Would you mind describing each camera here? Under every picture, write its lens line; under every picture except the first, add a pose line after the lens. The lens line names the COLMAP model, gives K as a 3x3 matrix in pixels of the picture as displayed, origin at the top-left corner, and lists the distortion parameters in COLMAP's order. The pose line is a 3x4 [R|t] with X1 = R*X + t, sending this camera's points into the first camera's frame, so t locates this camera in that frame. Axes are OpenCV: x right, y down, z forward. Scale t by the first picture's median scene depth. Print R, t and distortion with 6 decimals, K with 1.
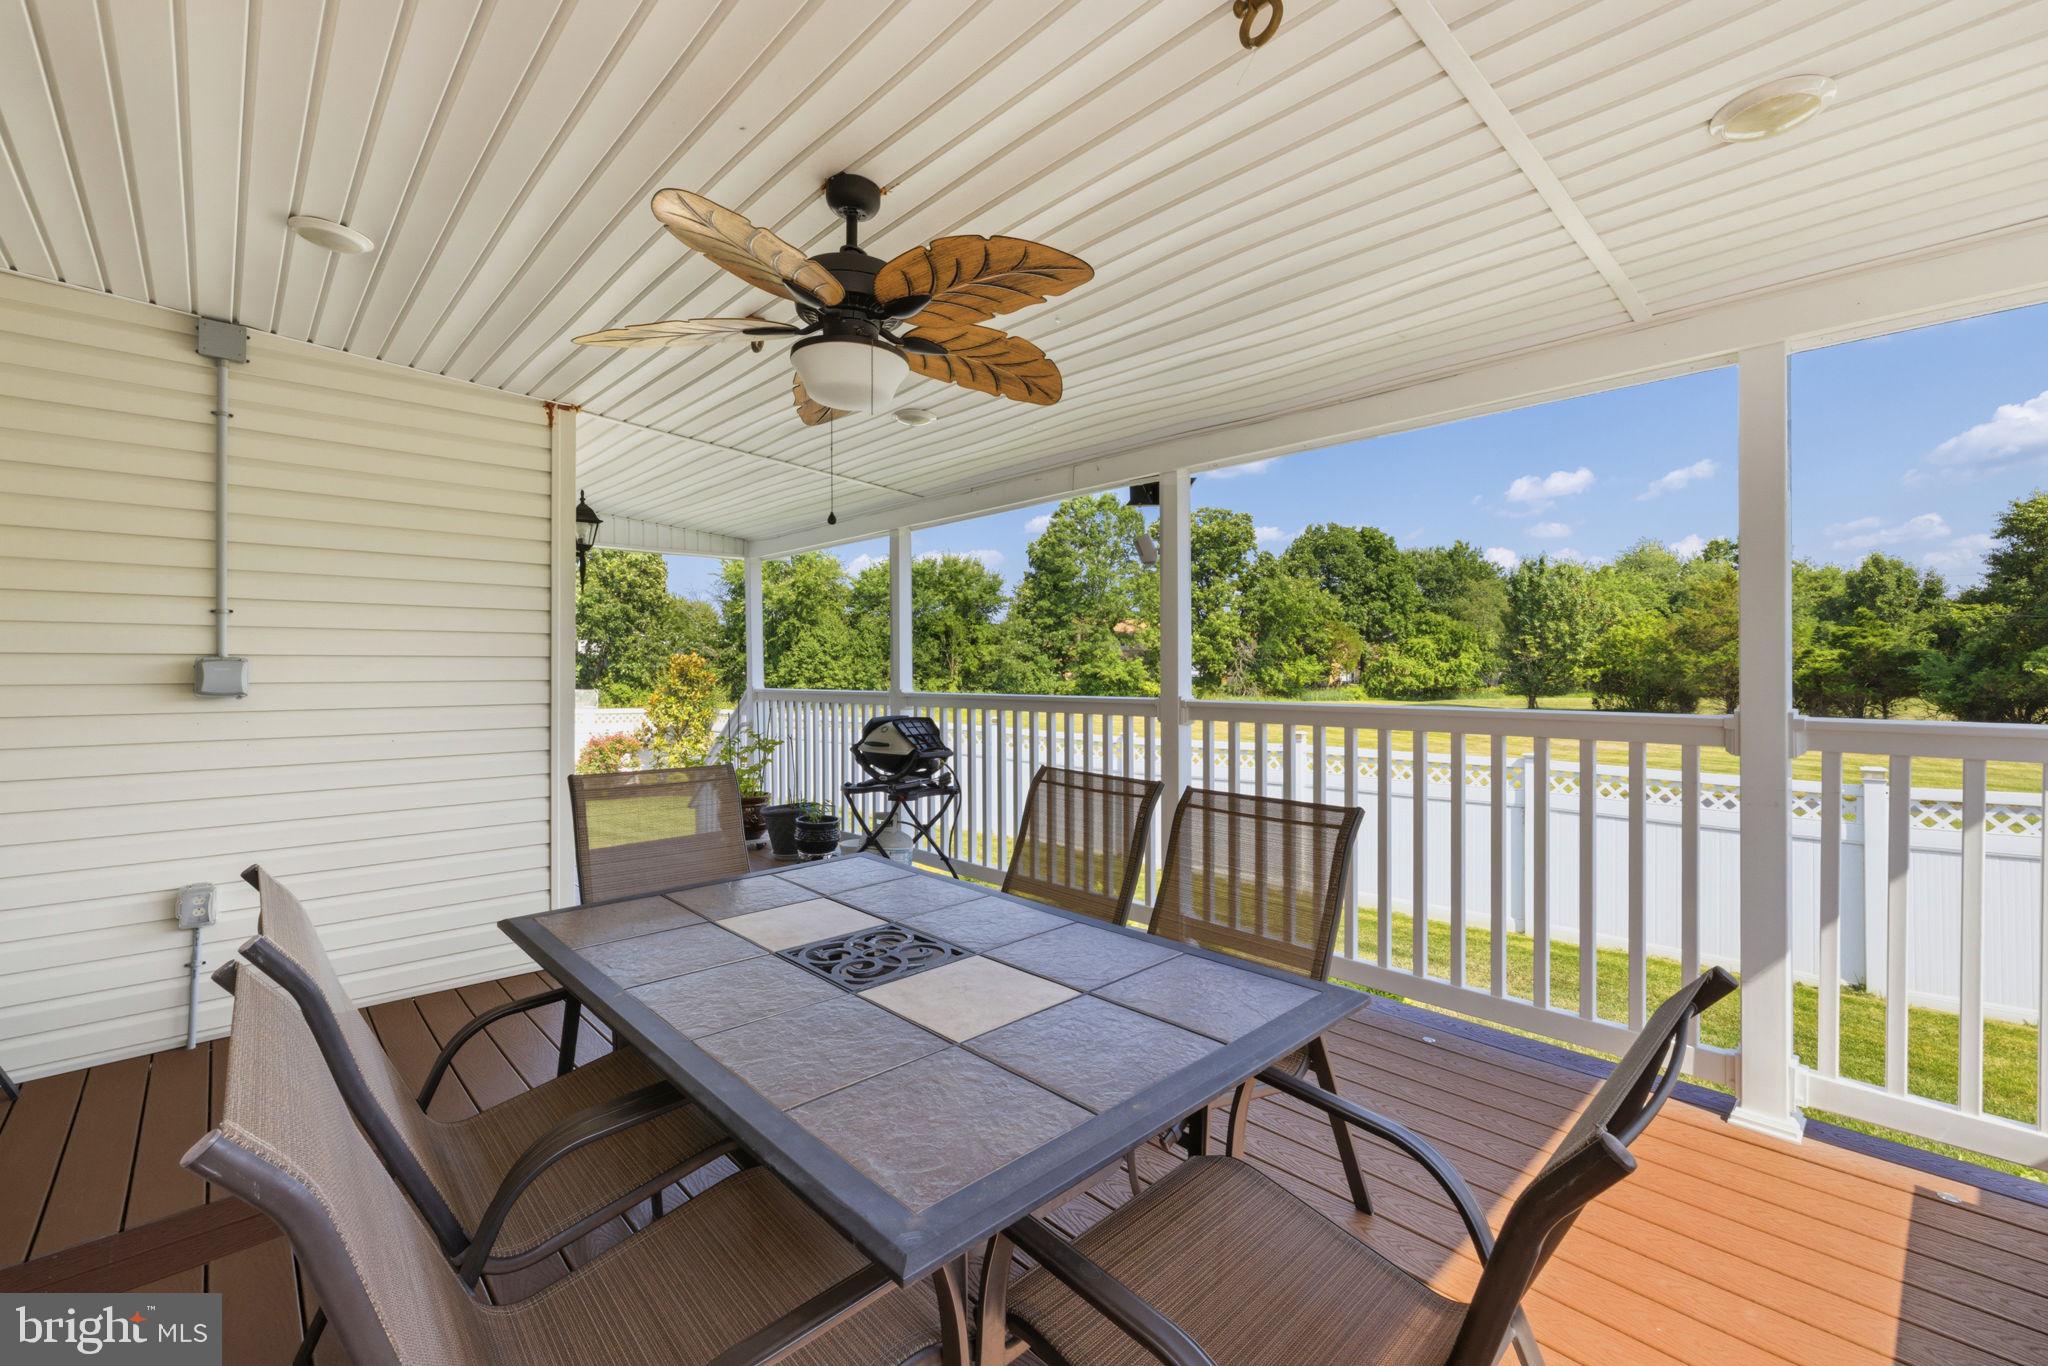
lens RADIAL K [[875.3, 0, 1010.4], [0, 875.3, 681.3], [0, 0, 1]] dist [0.002719, 0.000399]
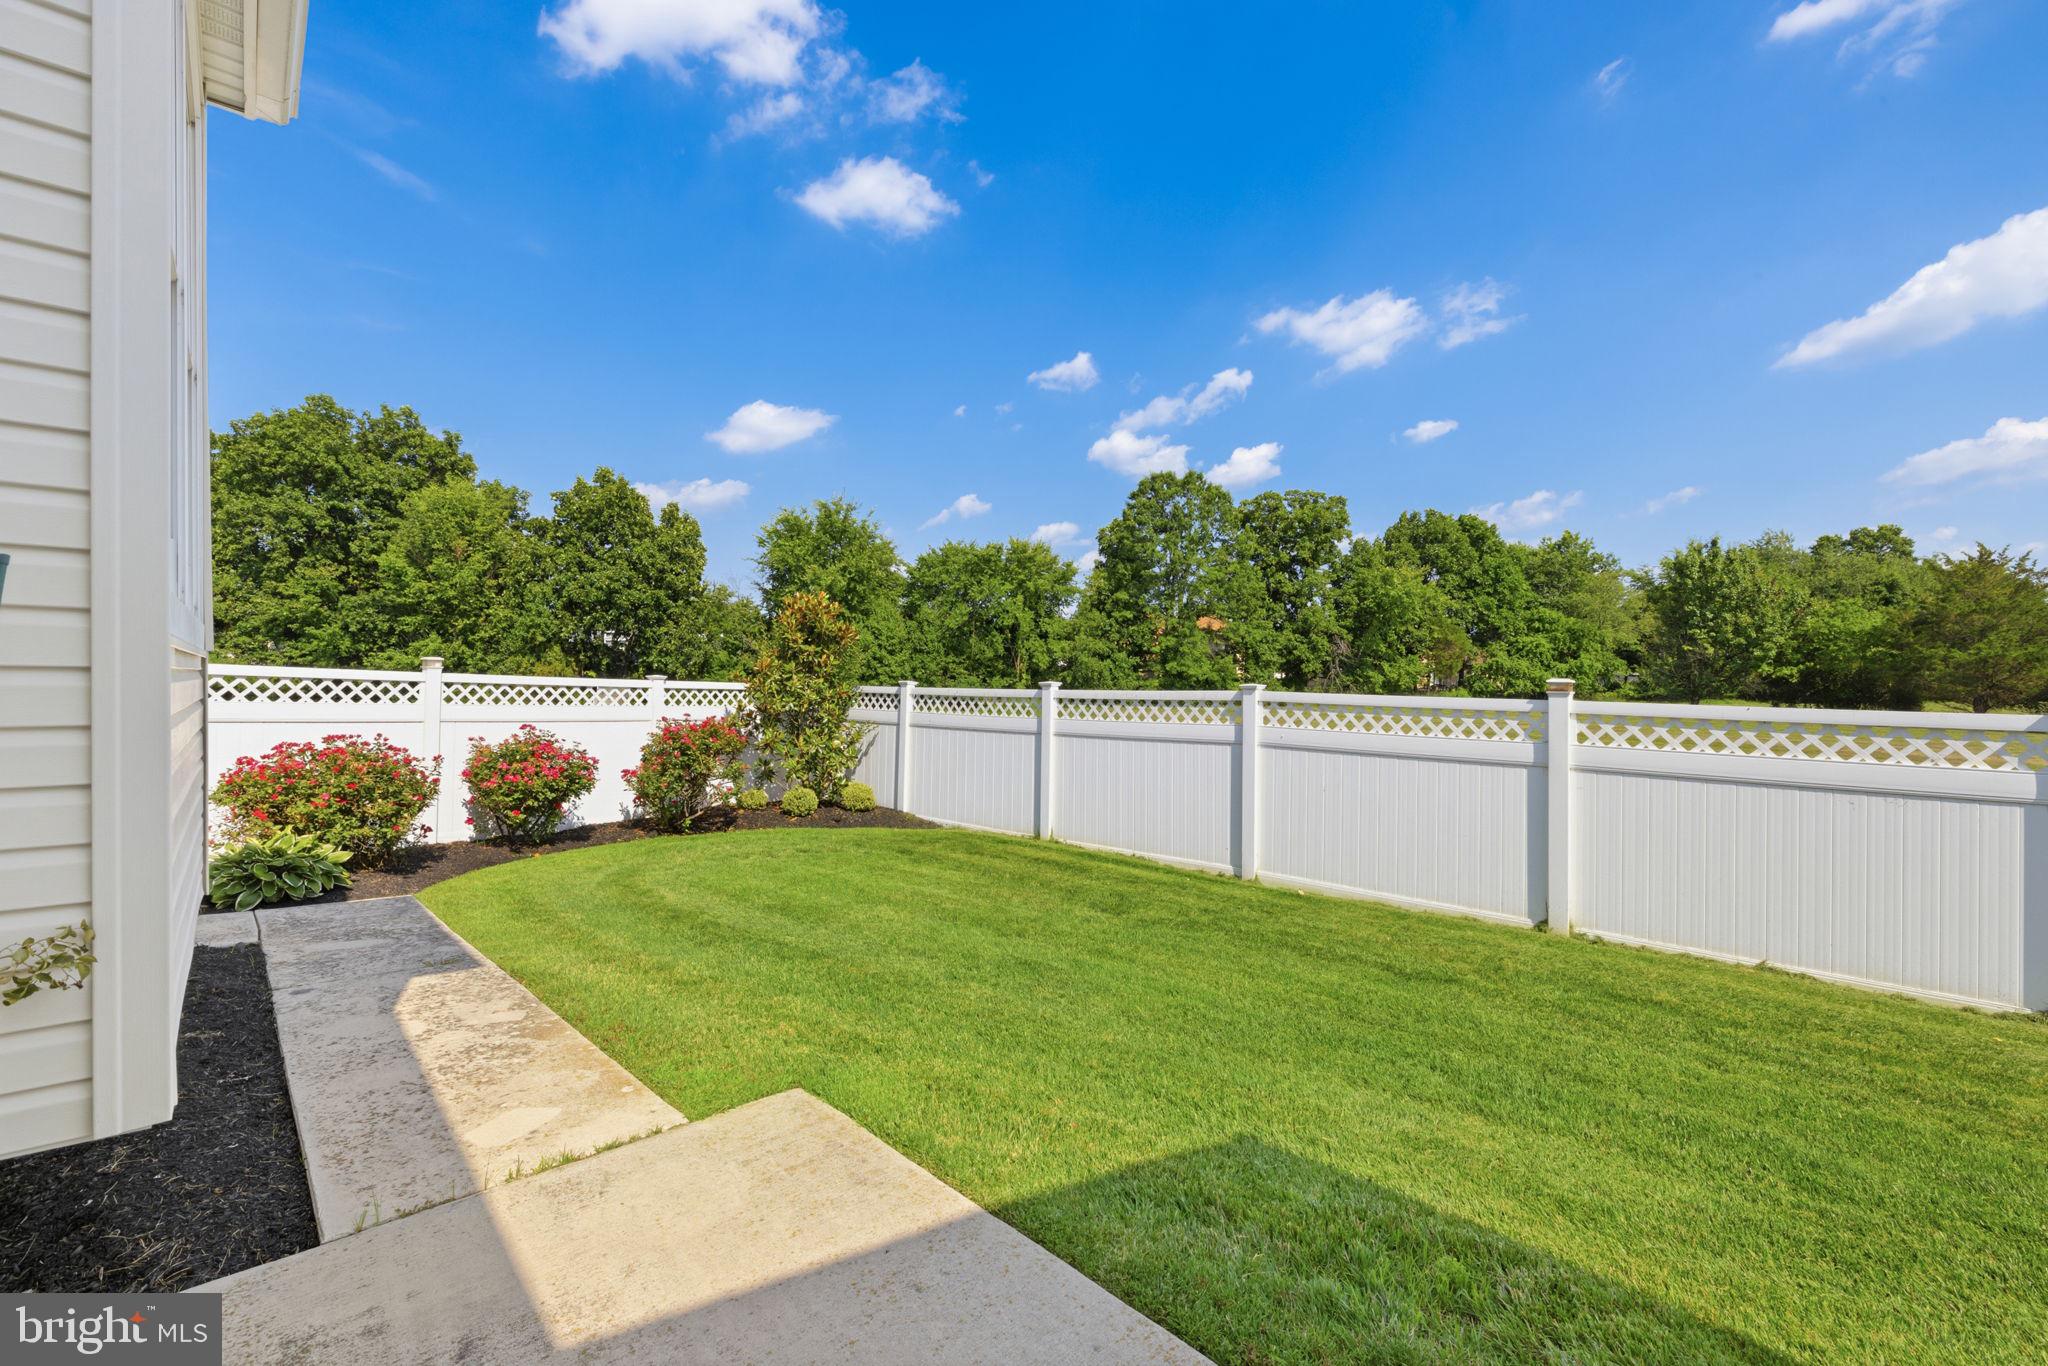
lens RADIAL K [[875.3, 0, 1010.4], [0, 875.3, 681.3], [0, 0, 1]] dist [0.002719, 0.000399]
pose [[0.999907, 0.005195, -0.012577, -0.063479], [-0.005336, 0.999924, -0.011150, 0.010493], [0.012518, 0.011216, 0.999859, 0.108474]]
